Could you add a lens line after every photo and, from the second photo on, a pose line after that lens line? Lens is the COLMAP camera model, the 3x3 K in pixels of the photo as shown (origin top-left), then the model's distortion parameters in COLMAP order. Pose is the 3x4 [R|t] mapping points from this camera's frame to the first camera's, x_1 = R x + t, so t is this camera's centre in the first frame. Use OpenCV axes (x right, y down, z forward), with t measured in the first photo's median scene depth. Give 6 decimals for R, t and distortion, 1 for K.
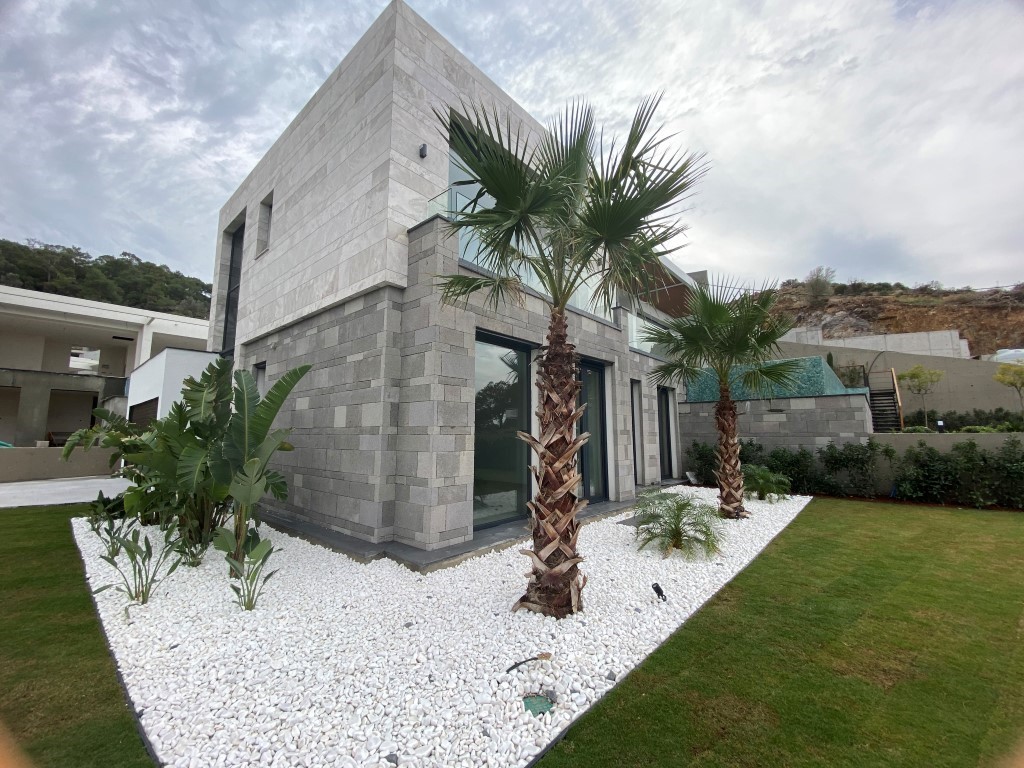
lens RADIAL K [[420.7, 0, 511.2], [0, 420.7, 384.0], [0, 0, 1]] dist [-0.008038, -0.003496]
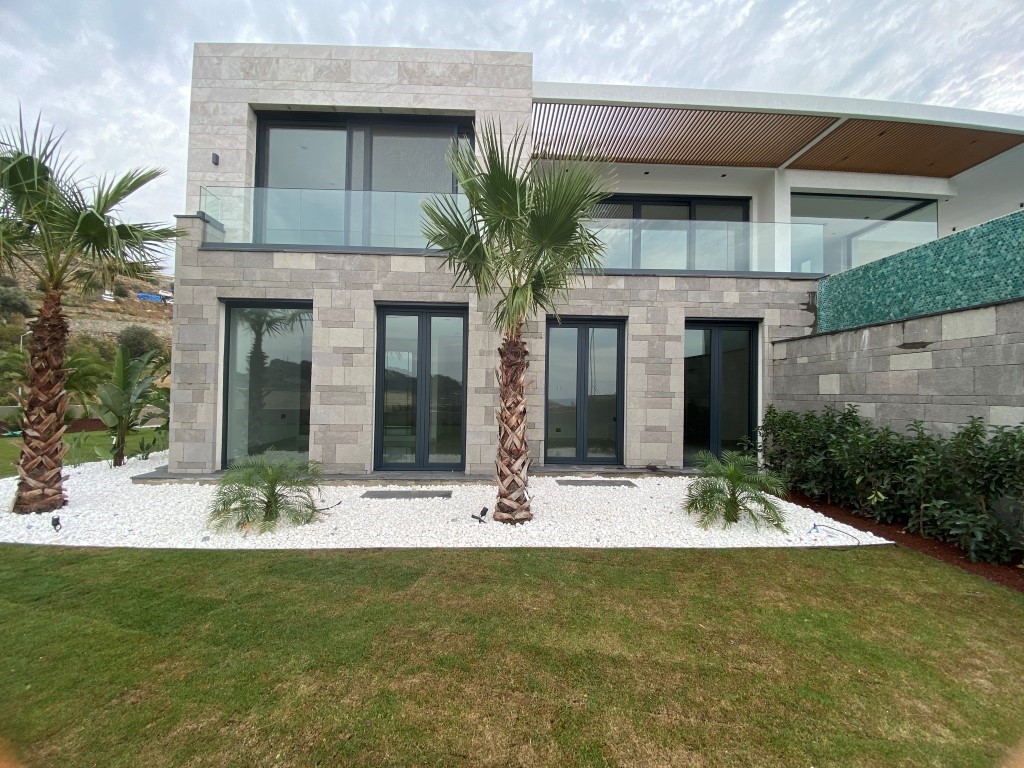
lens RADIAL K [[420.7, 0, 513.3], [0, 420.7, 382.9], [0, 0, 1]] dist [-0.008038, -0.003496]
pose [[0.688998, -0.005664, -0.724741, 0.671395], [0.074941, 0.995166, 0.063468, 0.043747], [0.720878, -0.098043, 0.686092, 0.390543]]
